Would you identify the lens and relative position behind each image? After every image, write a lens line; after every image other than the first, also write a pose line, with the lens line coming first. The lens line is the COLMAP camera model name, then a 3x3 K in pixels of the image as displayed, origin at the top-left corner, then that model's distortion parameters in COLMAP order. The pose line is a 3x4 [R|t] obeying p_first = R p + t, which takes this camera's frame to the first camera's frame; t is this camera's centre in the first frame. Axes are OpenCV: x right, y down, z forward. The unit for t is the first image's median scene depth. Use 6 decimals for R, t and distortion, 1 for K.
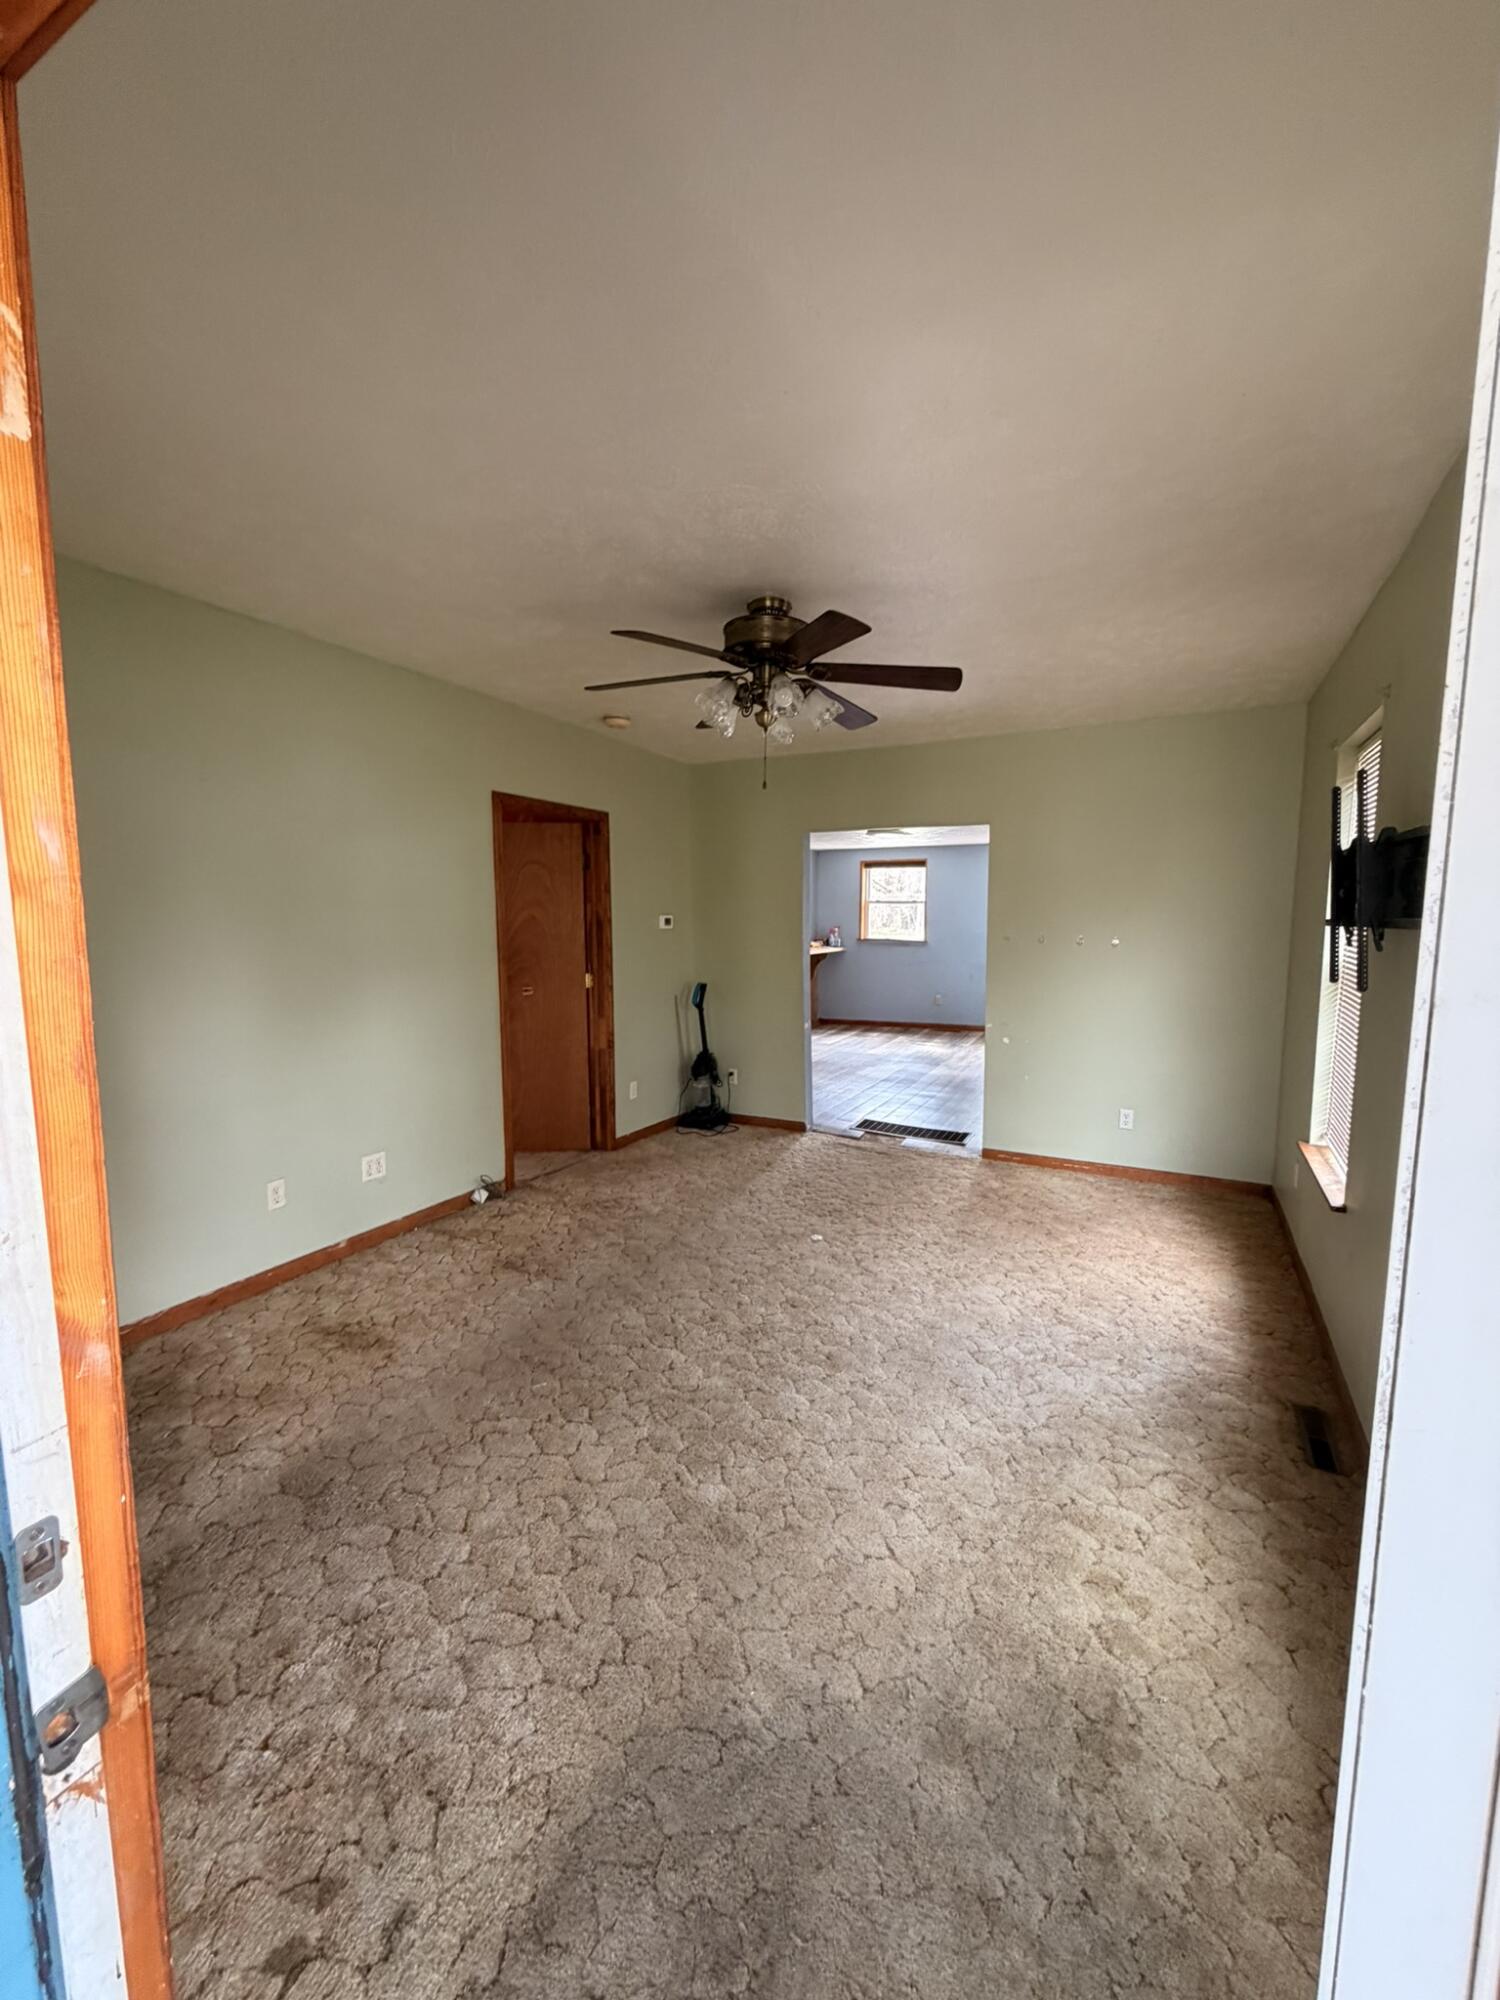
lens RADIAL K [[796.6, 0, 747.8], [0, 796.6, 995.3], [0, 0, 1]] dist [-0.001333, 0.000453]
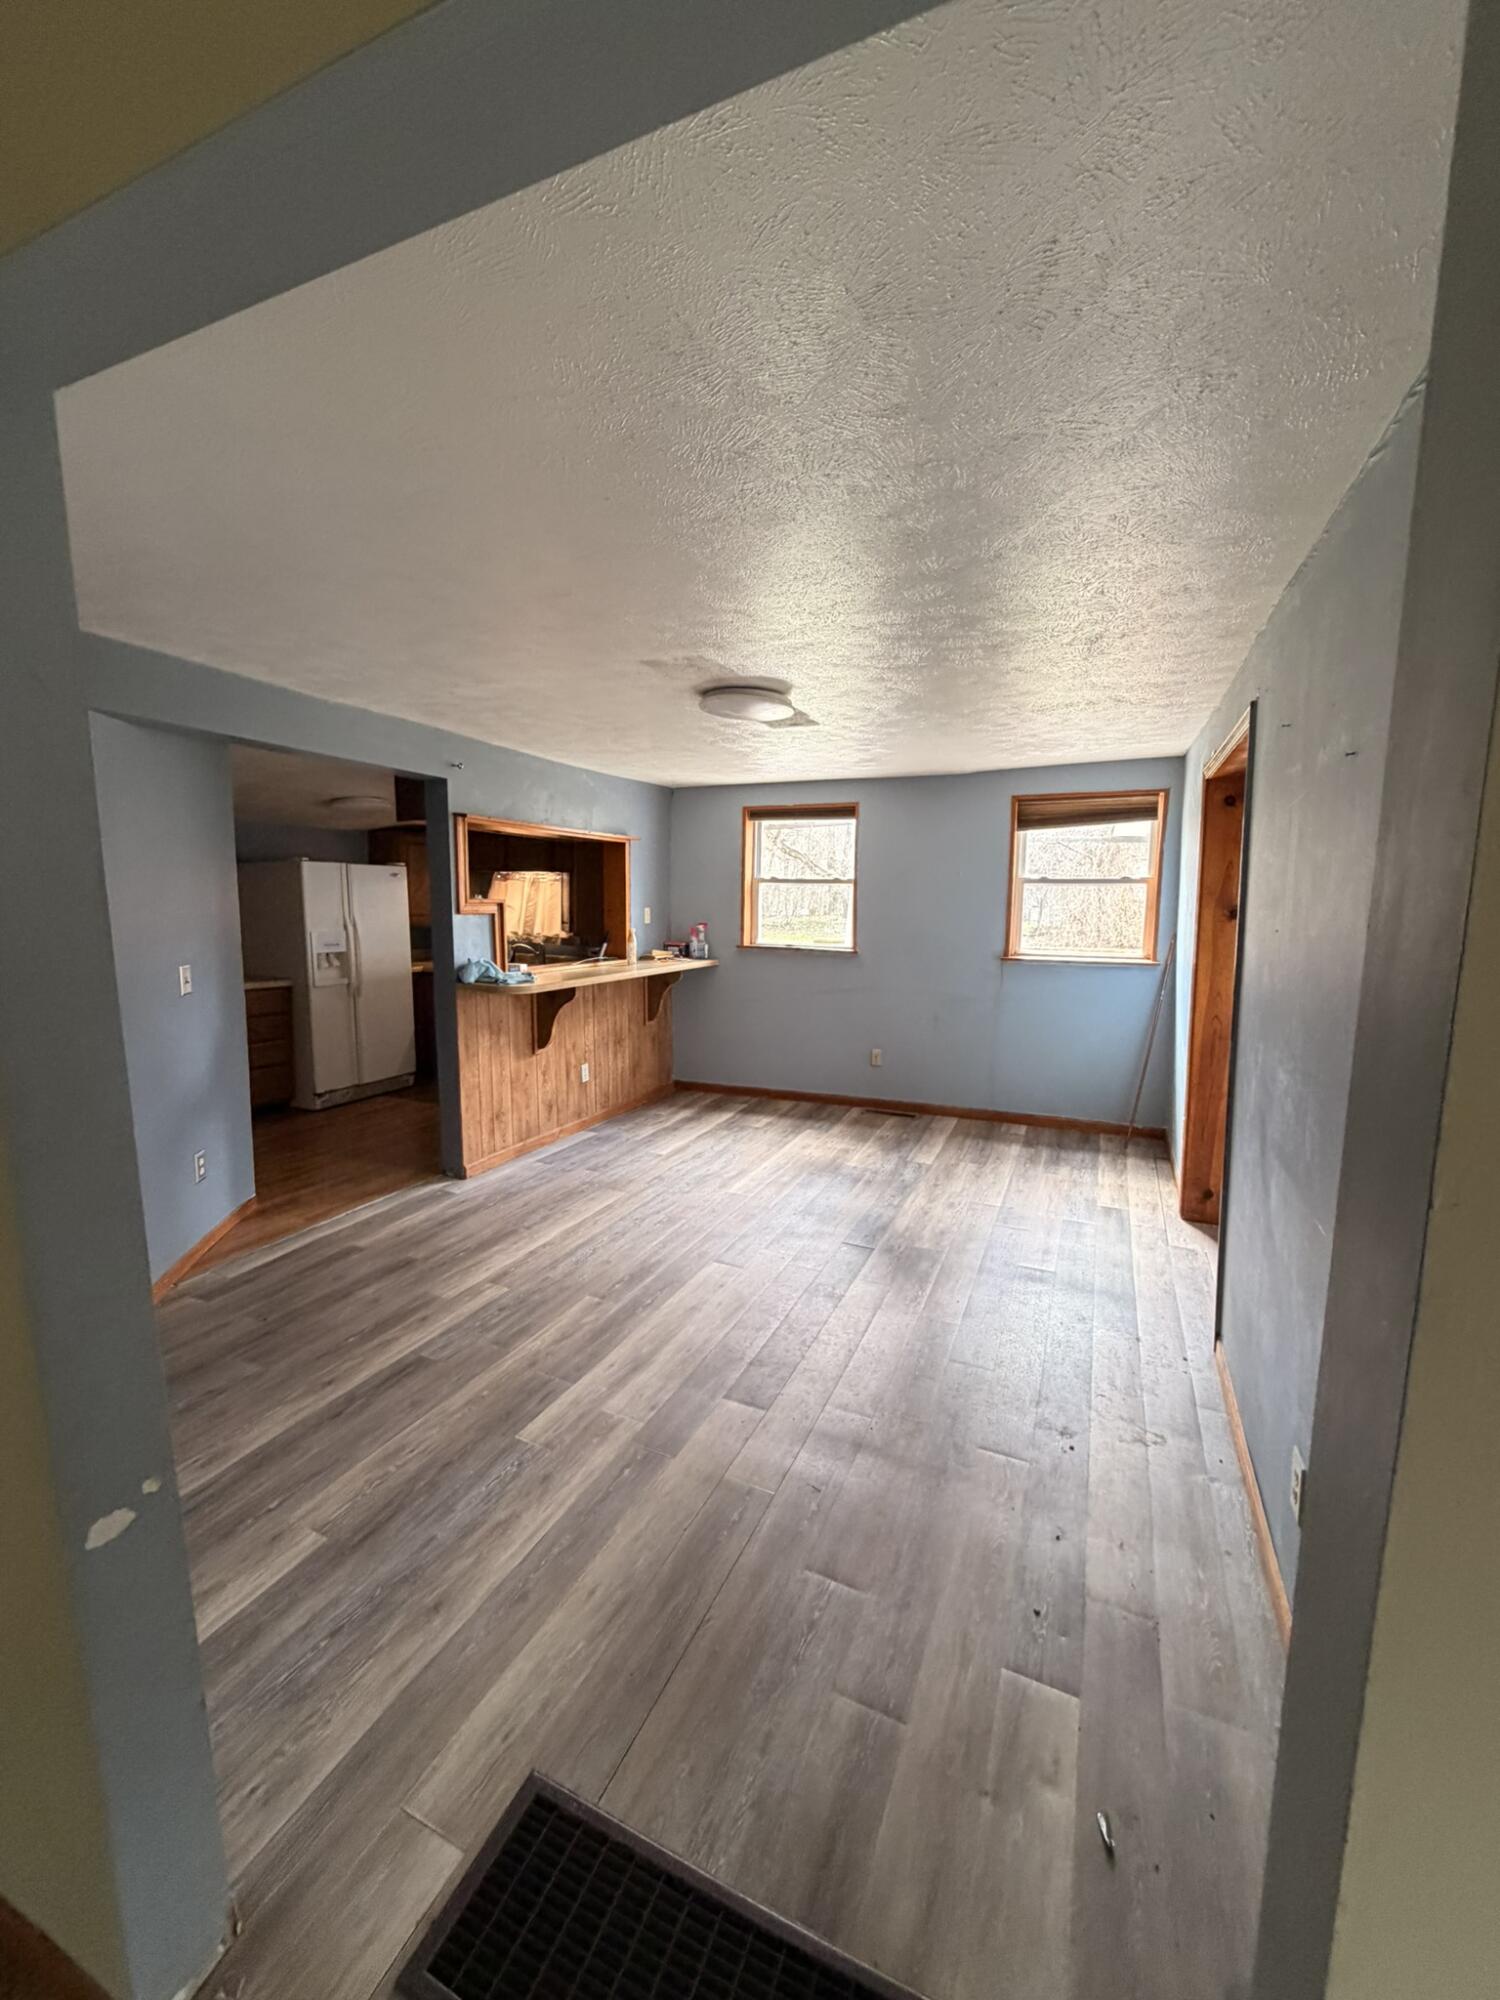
lens RADIAL K [[796.6, 0, 753.9], [0, 796.6, 993.8], [0, 0, 1]] dist [-0.001333, 0.000453]
pose [[0.997189, 0.005290, 0.074734, 0.108231], [-0.006141, 0.999919, 0.011161, -0.043043], [-0.074669, -0.011588, 0.997141, 0.437614]]
